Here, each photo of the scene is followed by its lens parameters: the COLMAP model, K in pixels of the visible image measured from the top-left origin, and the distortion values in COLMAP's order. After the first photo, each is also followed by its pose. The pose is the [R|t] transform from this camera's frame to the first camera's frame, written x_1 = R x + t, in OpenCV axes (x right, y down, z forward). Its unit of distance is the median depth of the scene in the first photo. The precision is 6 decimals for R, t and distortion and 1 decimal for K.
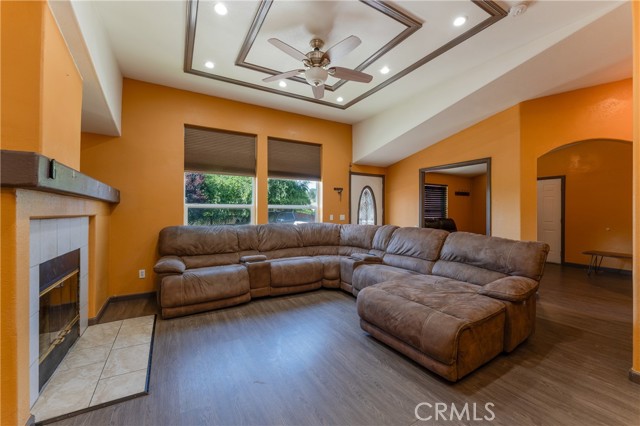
lens RADIAL K [[249.0, 0, 317.0], [0, 249.0, 211.7], [0, 0, 1]] dist [0.001399, 0.000054]
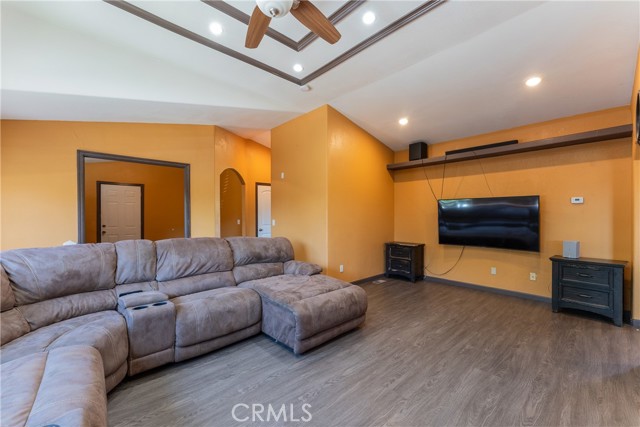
lens RADIAL K [[260.0, 0, 319.7], [0, 260.0, 215.1], [0, 0, 1]] dist [0.019805, 0.000030]
pose [[-0.202034, 0.005123, 0.979365, -0.522724], [0.000165, 0.999986, -0.005196, -0.003799], [-0.979378, -0.000888, -0.202032, 0.799148]]
